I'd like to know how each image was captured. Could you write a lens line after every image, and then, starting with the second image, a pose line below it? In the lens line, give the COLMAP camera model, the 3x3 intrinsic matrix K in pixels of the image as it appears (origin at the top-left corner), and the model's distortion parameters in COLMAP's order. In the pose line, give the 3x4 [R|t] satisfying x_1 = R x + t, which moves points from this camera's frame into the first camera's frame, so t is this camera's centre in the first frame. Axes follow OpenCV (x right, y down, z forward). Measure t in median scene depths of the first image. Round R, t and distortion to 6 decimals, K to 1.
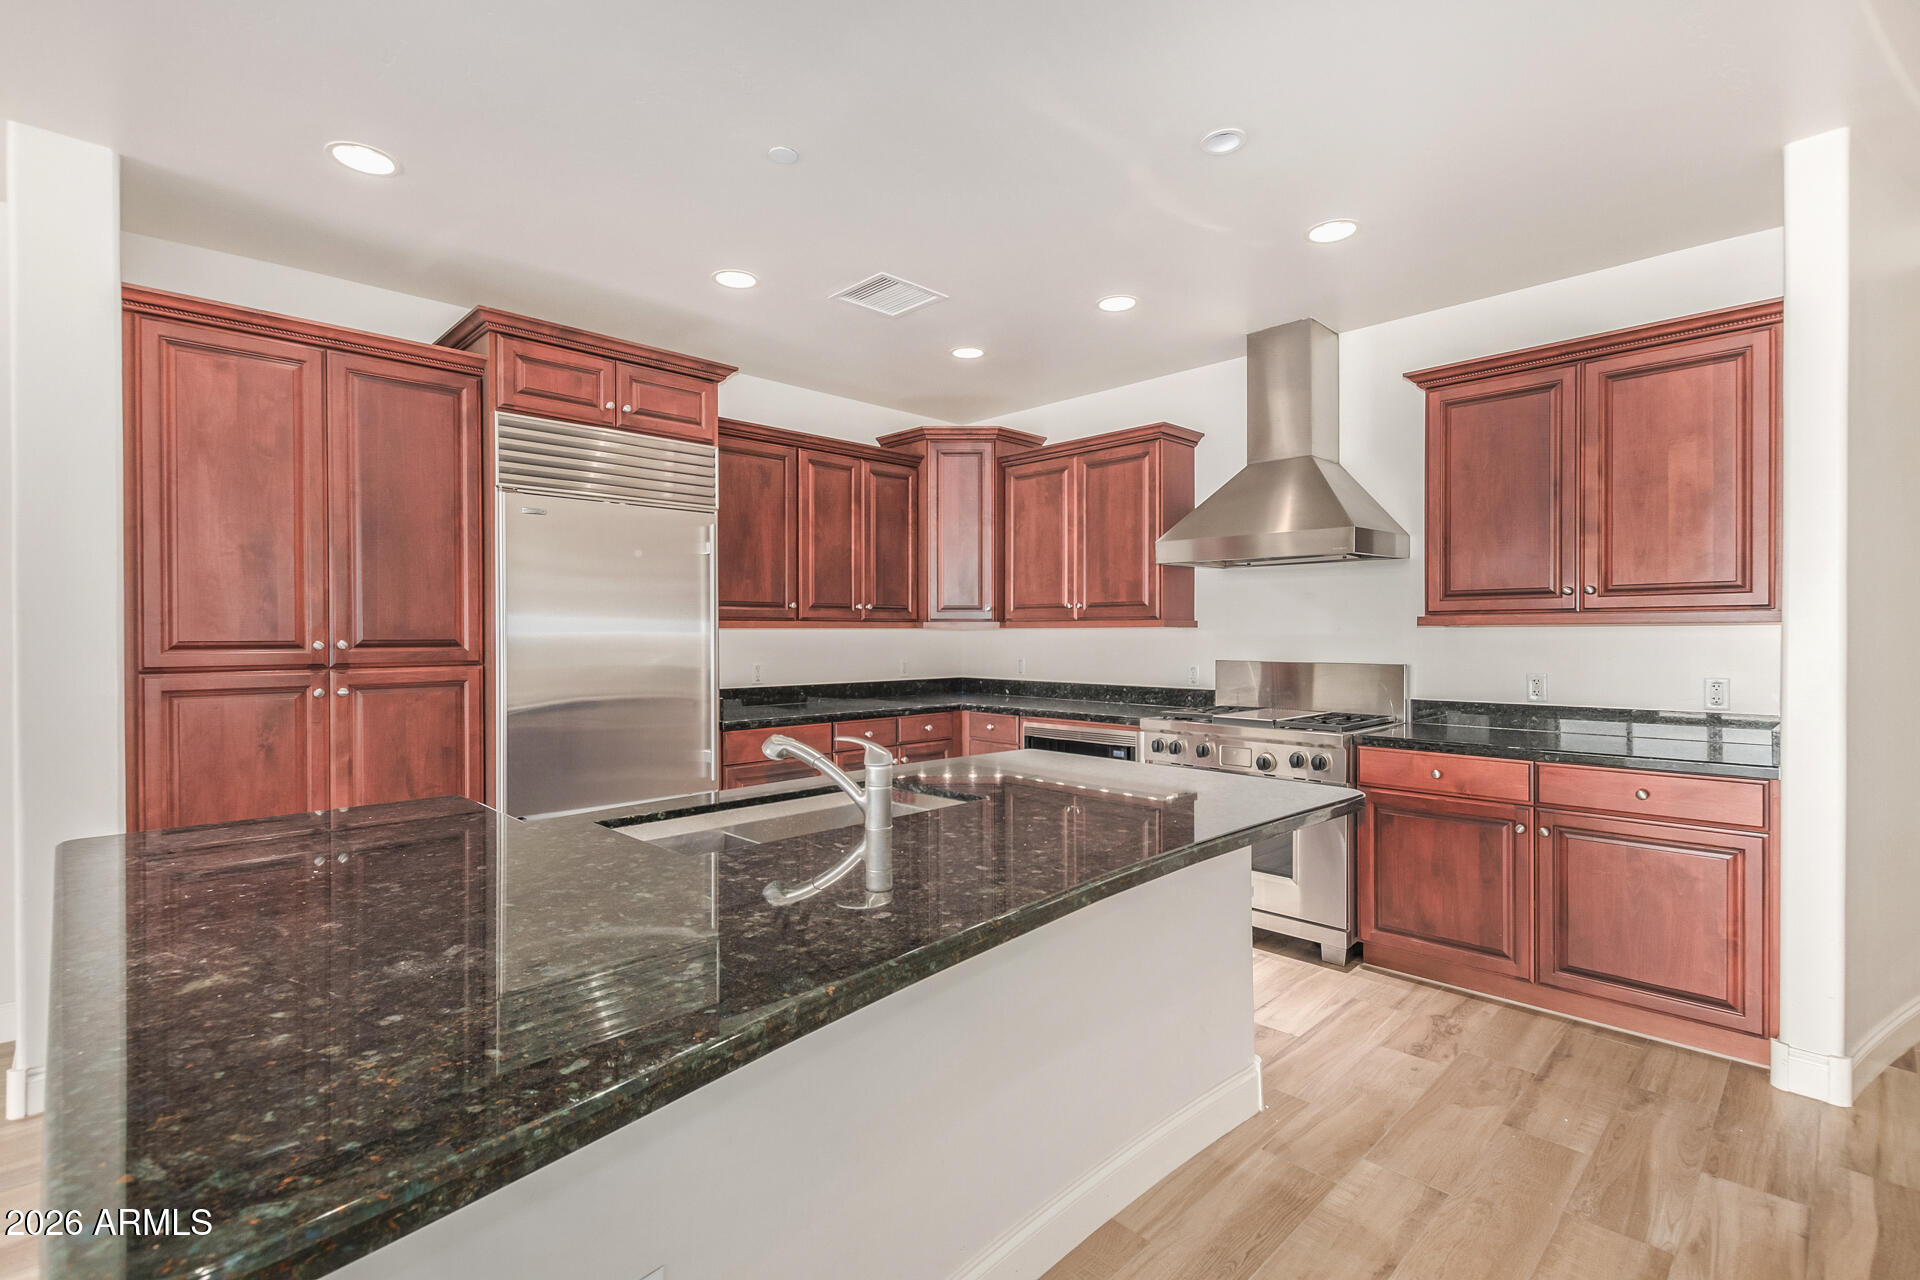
lens RADIAL K [[893.4, 0, 960.0], [0, 893.4, 640.0], [0, 0, 1]] dist [0.002029, -0.000278]
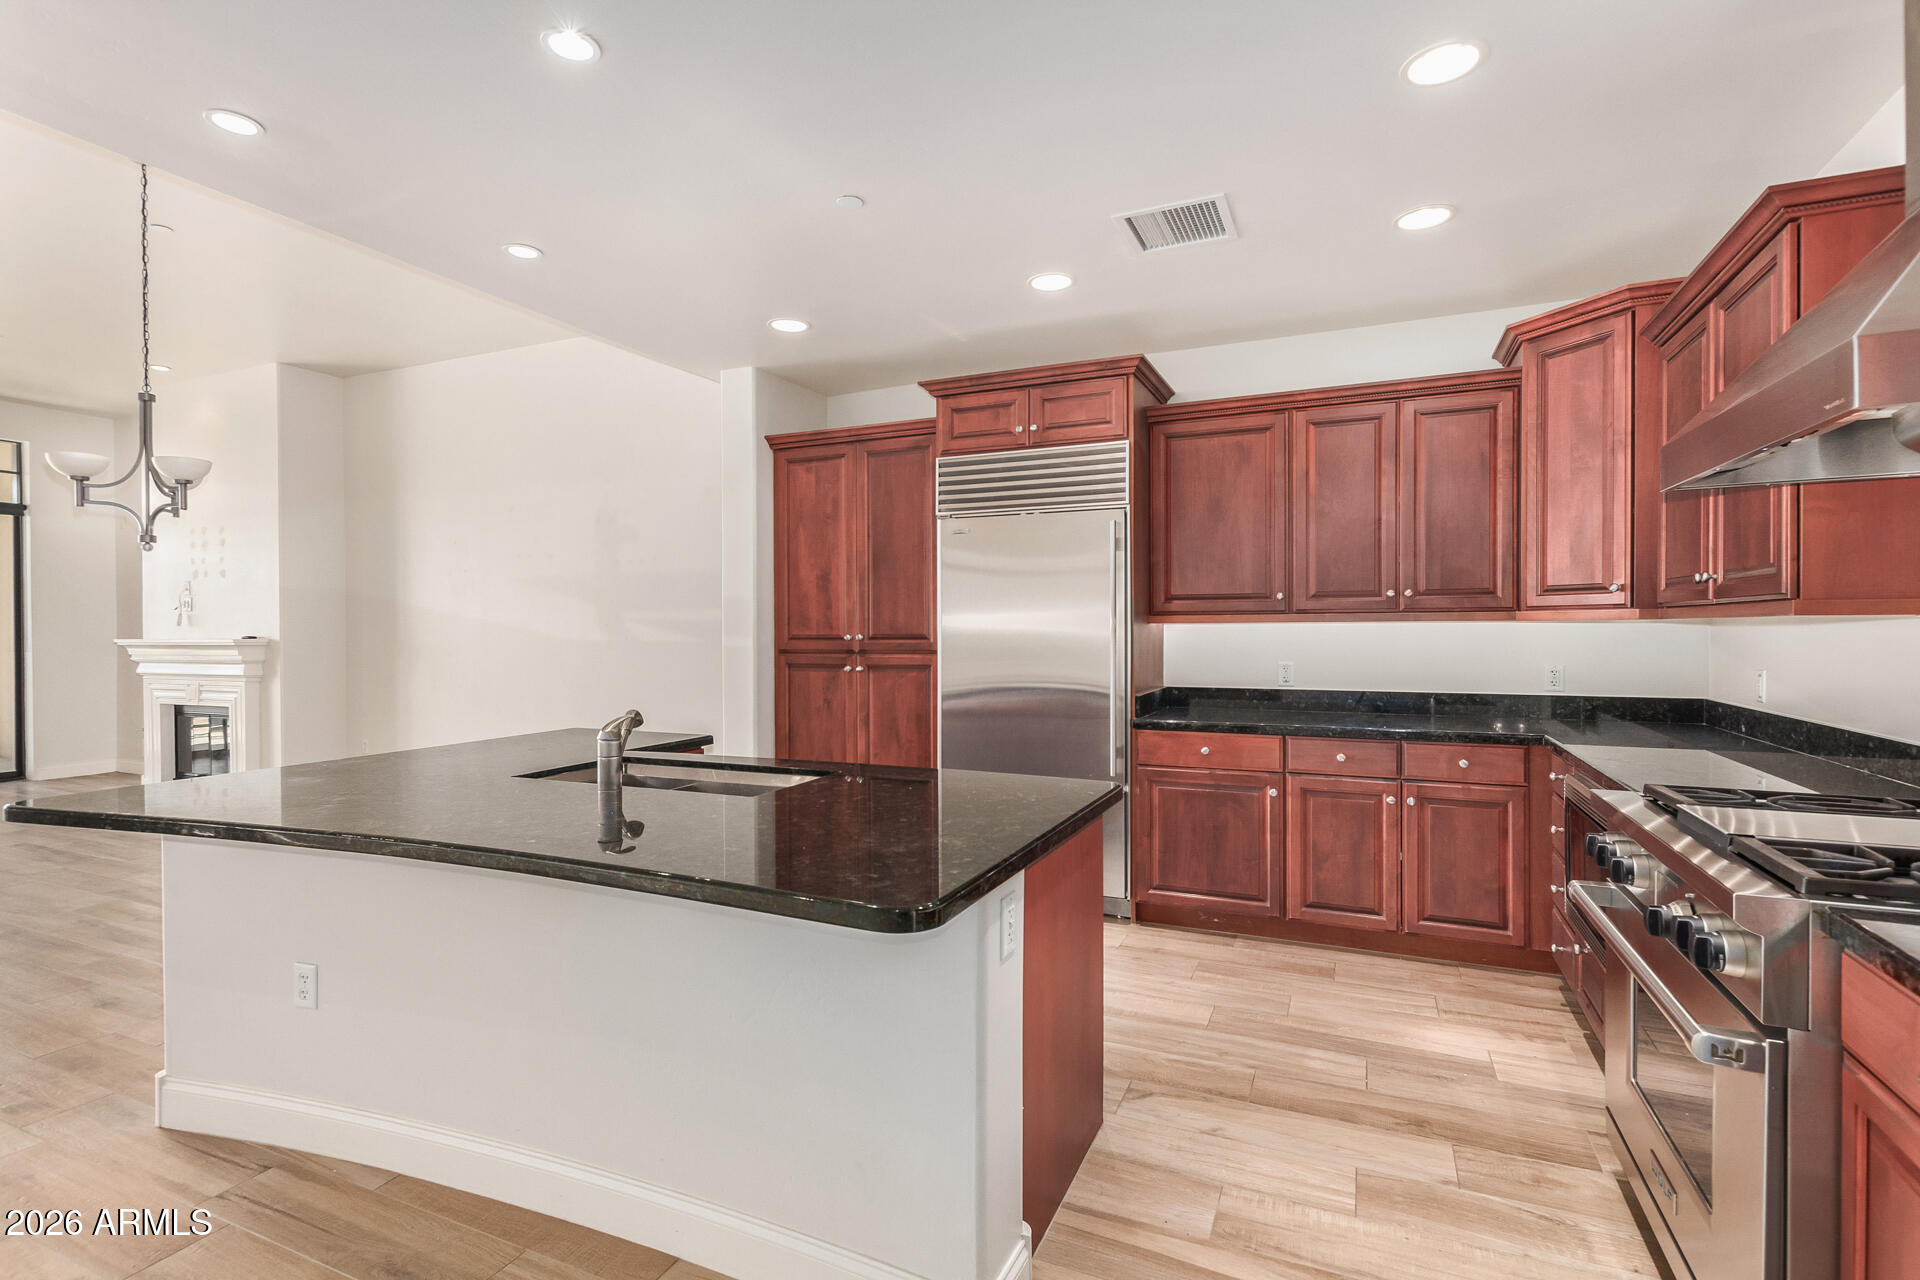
lens RADIAL K [[969.9, 0, 1124.9], [0, 969.9, 631.3], [0, 0, 1]] dist [0.000207, 0.000080]
pose [[0.362904, 0.004019, -0.931818, 0.561485], [-0.002501, 0.999991, 0.003339, -0.006550], [0.931823, 0.001119, 0.362911, 0.469381]]
